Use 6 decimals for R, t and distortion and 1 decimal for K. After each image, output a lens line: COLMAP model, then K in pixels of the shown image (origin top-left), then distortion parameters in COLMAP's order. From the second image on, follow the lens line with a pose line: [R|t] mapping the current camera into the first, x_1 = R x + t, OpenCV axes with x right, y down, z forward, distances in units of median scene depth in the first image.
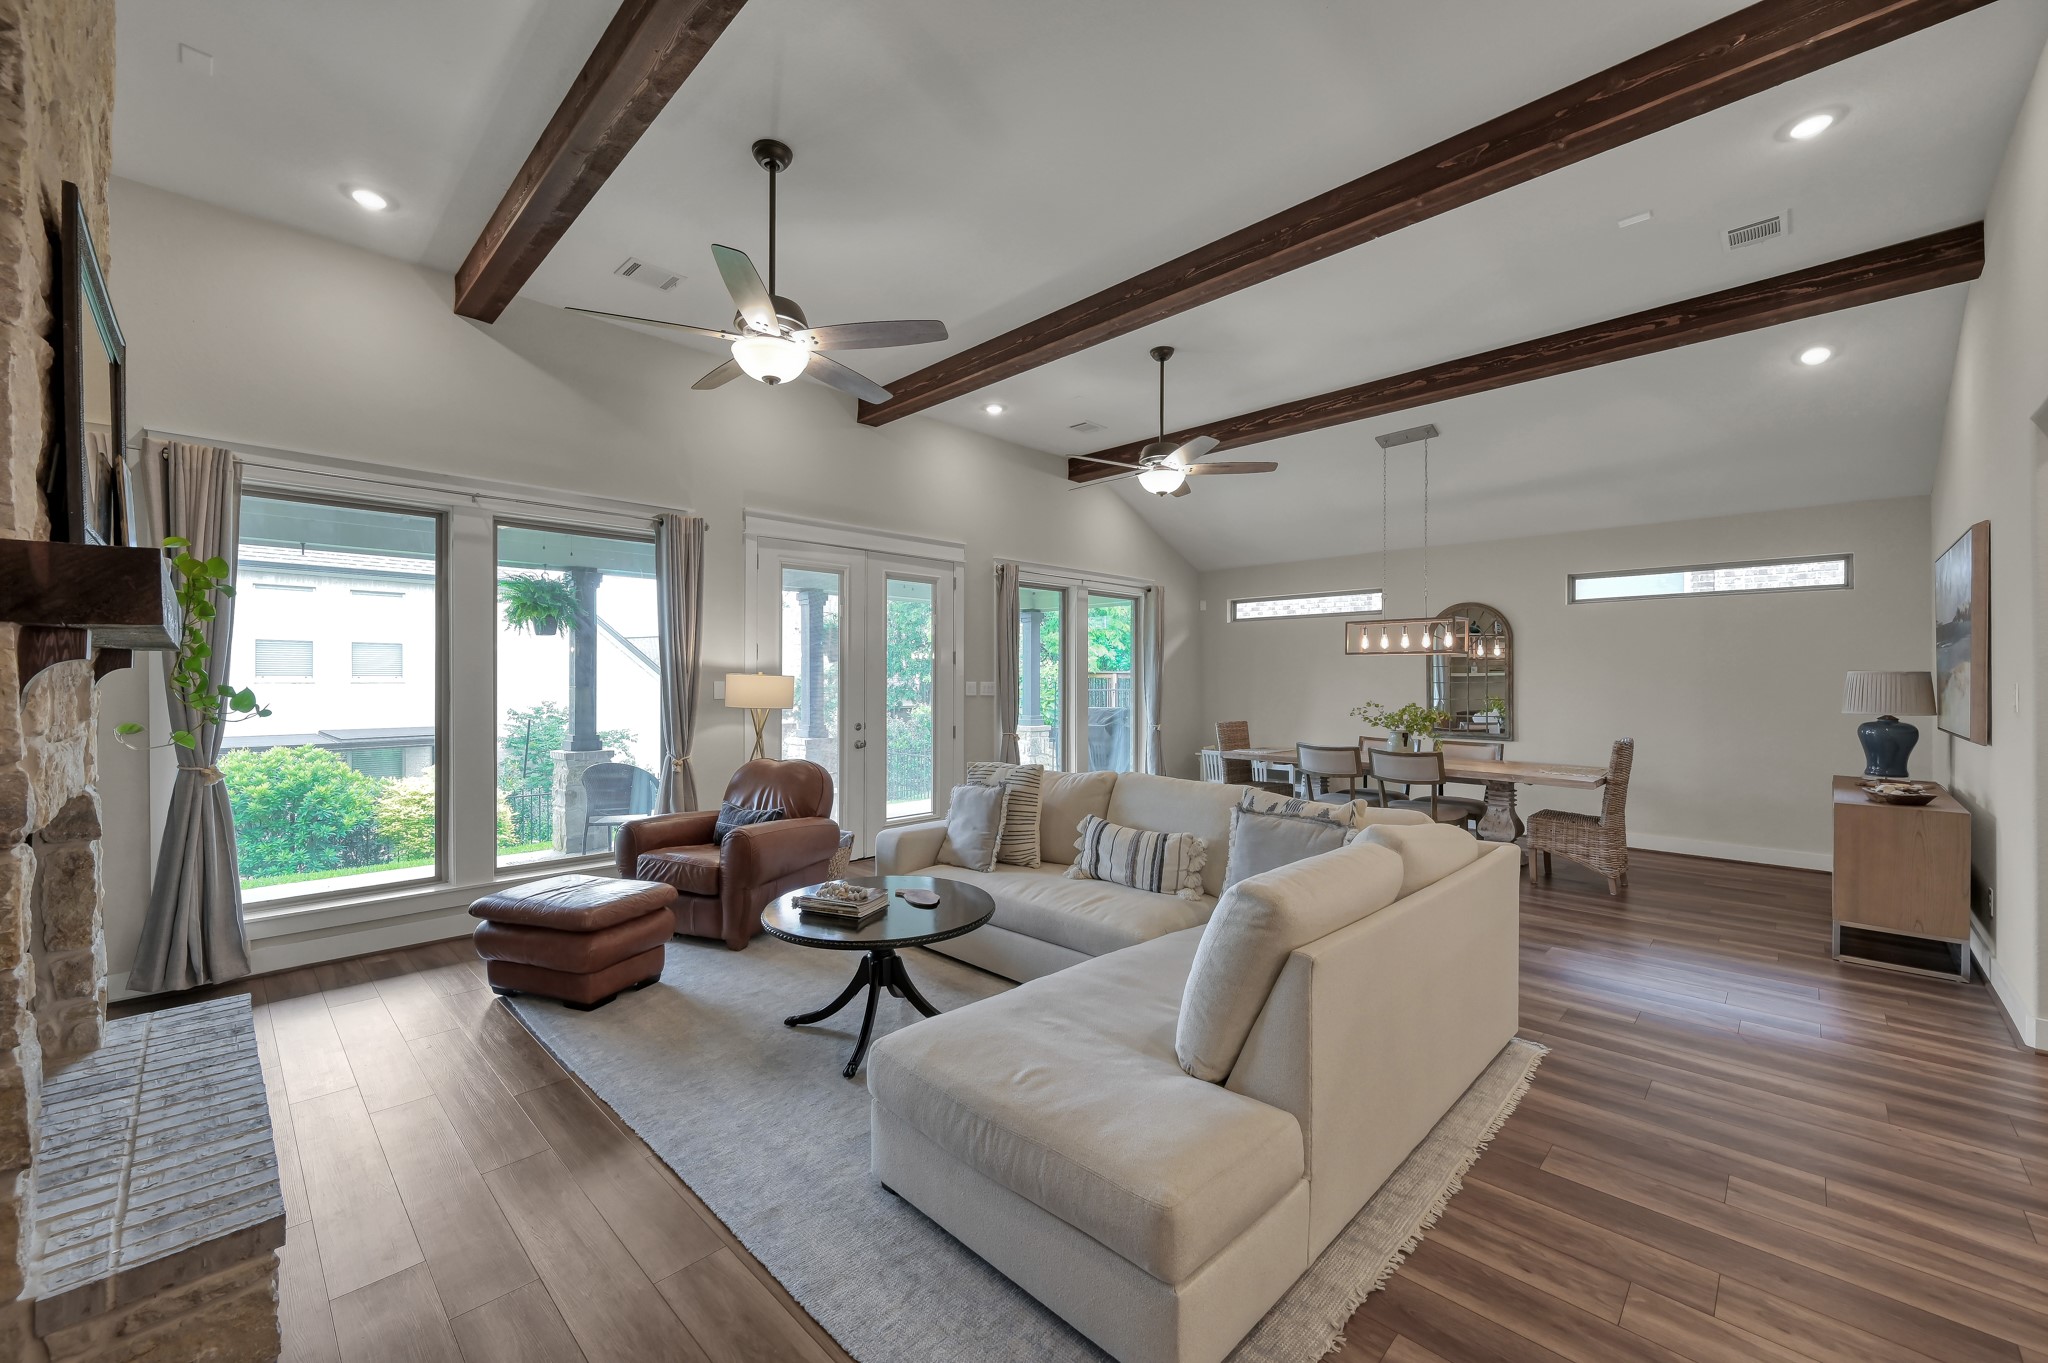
lens RADIAL K [[804.0, 0, 1024.0], [0, 804.0, 681.5], [0, 0, 1]] dist [0.001426, 0.000019]
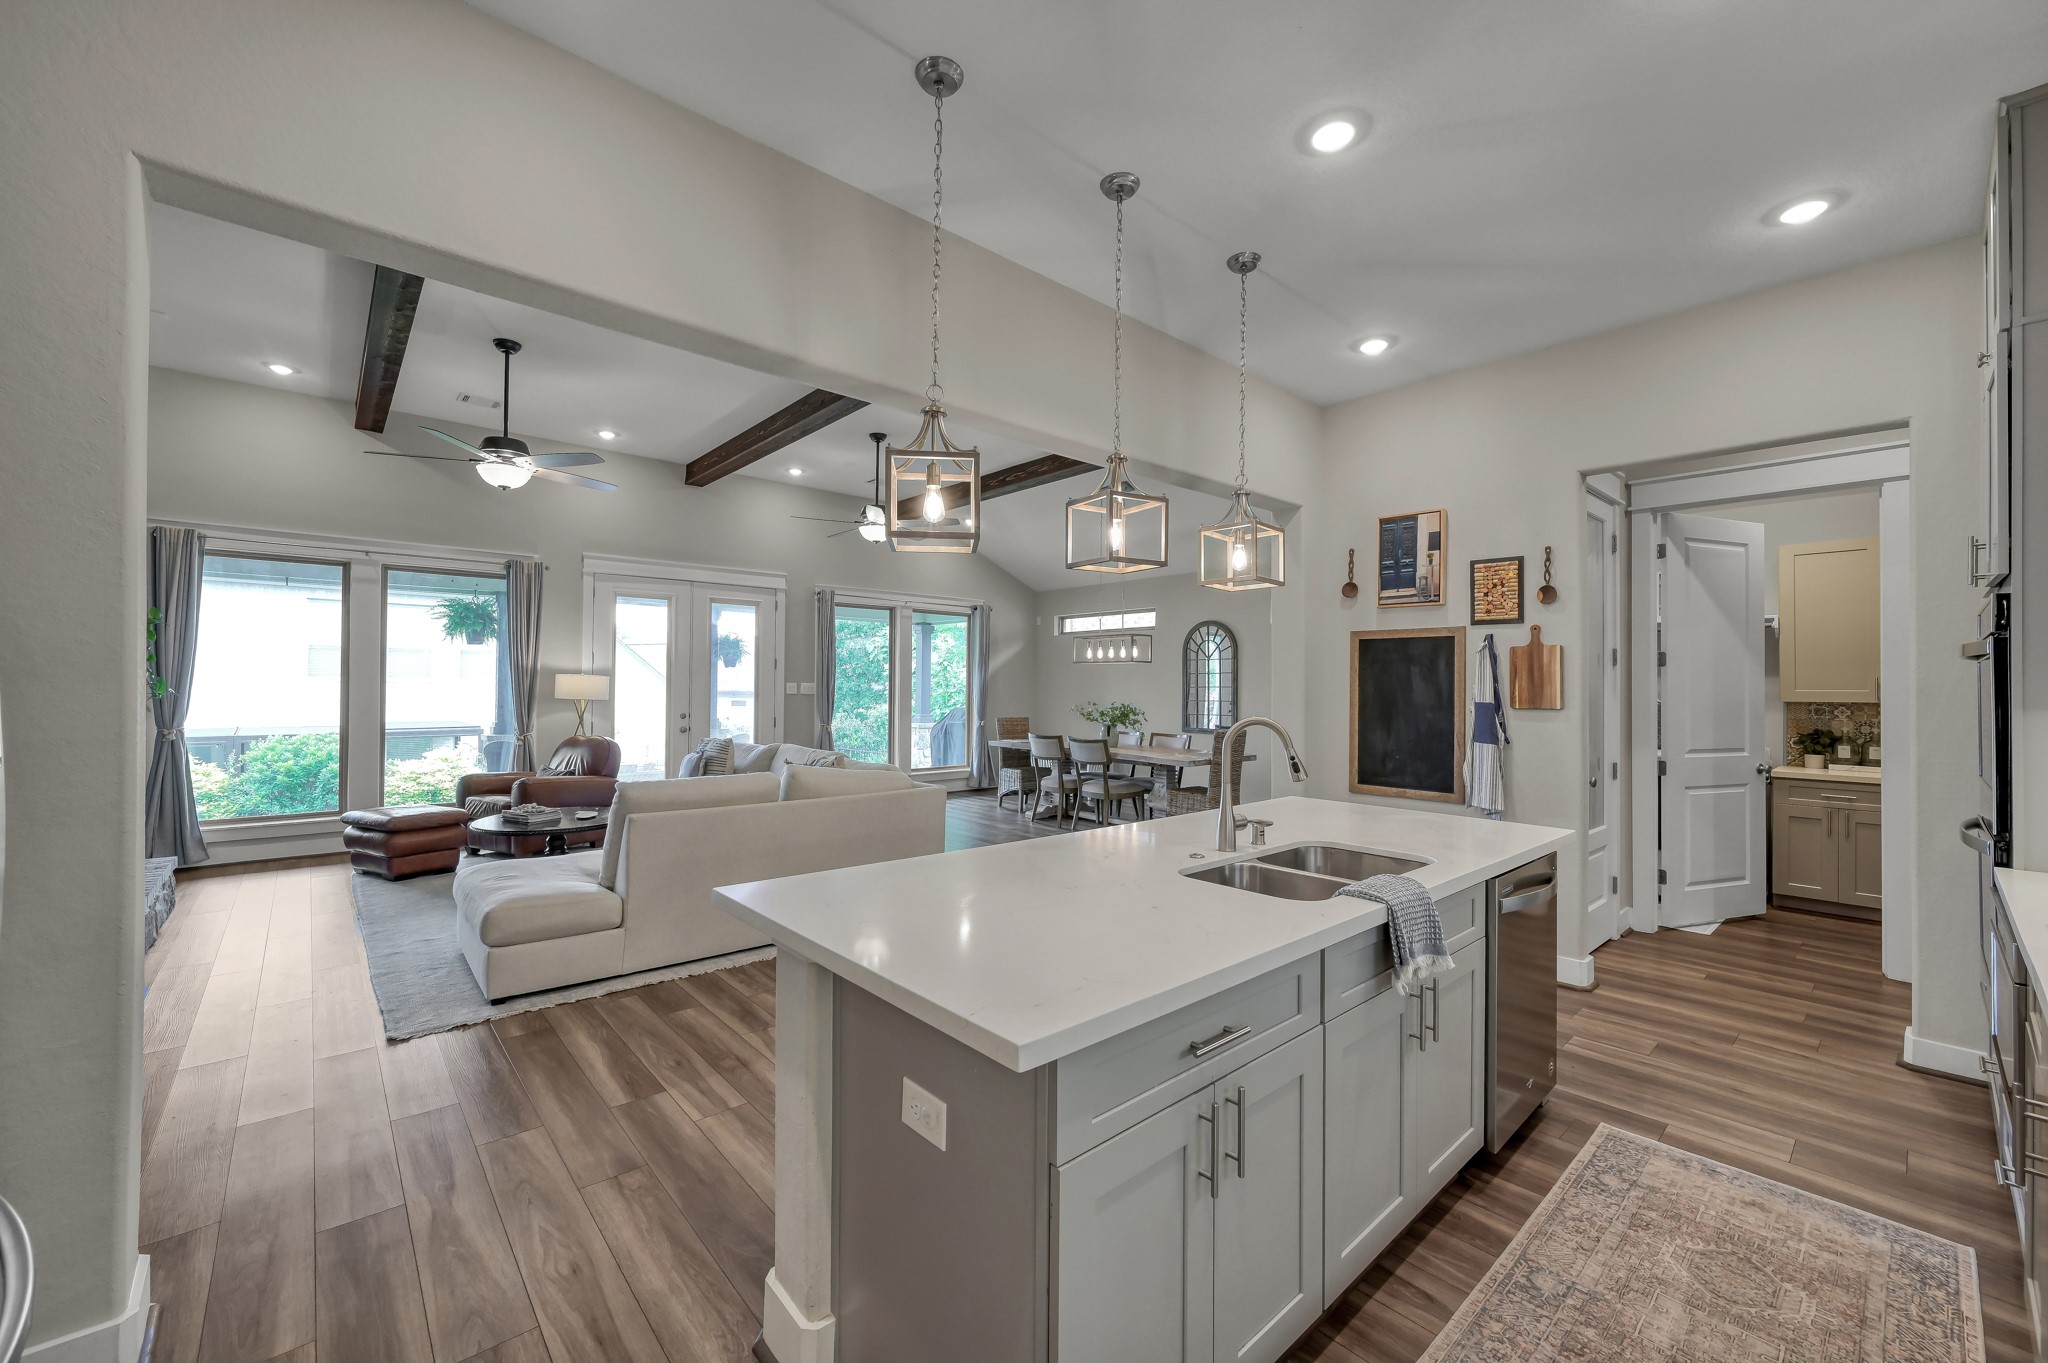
lens RADIAL K [[804.0, 0, 1024.0], [0, 804.0, 681.5], [0, 0, 1]] dist [0.001426, 0.000019]
pose [[0.997591, 0.007217, -0.068996, 0.455938], [-0.007783, 0.999938, -0.007941, 0.006279], [0.068934, 0.008459, 0.997585, -0.281301]]
